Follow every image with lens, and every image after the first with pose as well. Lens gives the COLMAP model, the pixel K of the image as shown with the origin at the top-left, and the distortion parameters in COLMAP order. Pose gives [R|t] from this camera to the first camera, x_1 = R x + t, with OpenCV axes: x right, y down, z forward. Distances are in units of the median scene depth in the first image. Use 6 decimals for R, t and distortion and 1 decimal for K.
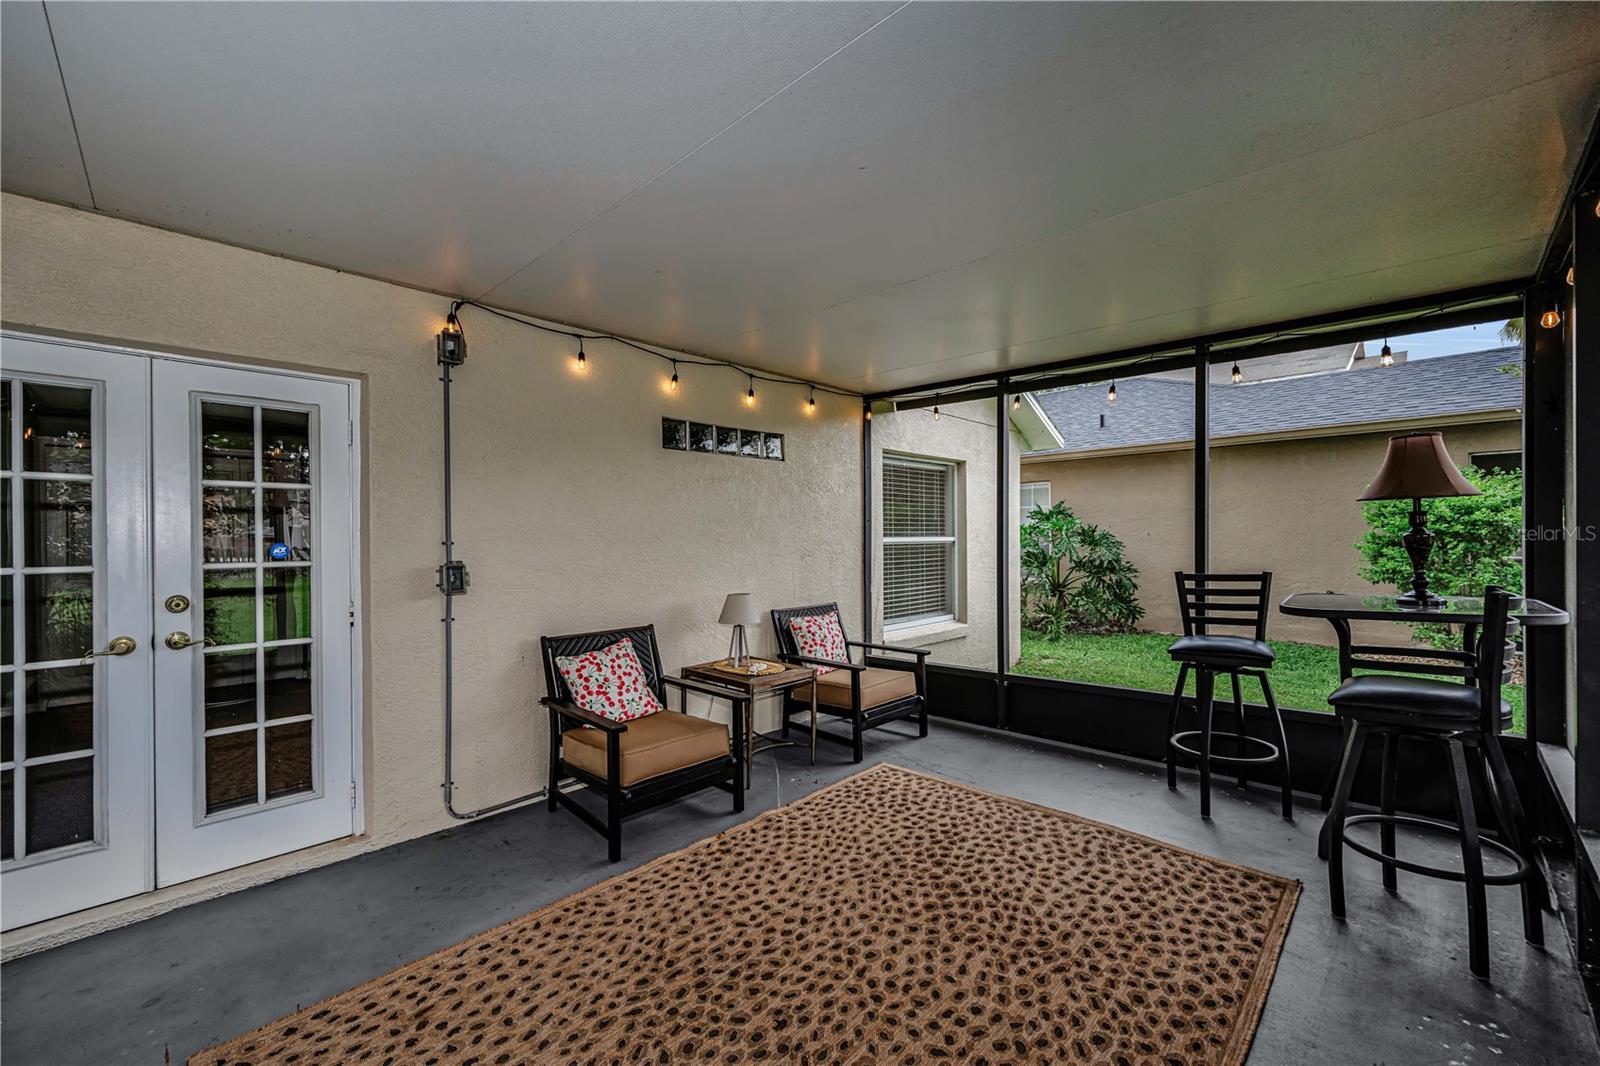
lens RADIAL K [[631.1, 0, 801.1], [0, 631.1, 538.6], [0, 0, 1]] dist [-0.000677, -0.000026]
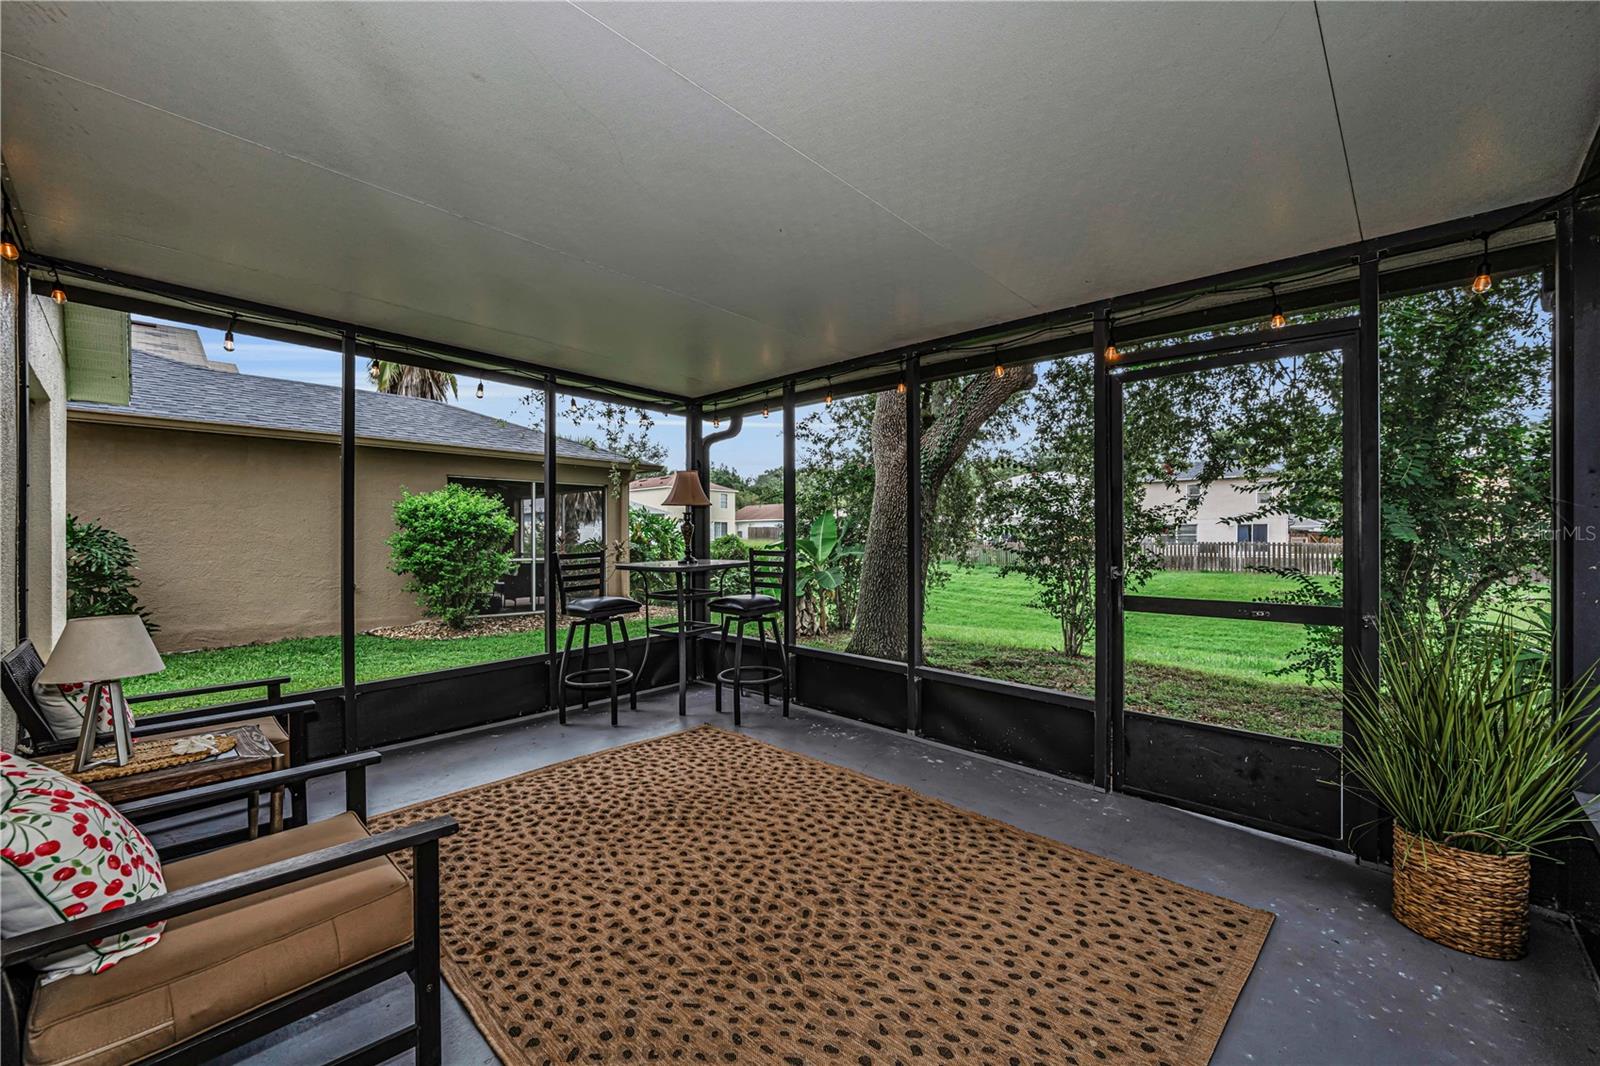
lens RADIAL K [[631.1, 0, 801.1], [0, 631.1, 538.6], [0, 0, 1]] dist [-0.000677, -0.000026]
pose [[-0.000222, 0.007882, 0.999969, -0.919990], [0.005373, 0.999955, -0.007881, 0.051888], [-0.999986, 0.005371, -0.000264, 0.721026]]
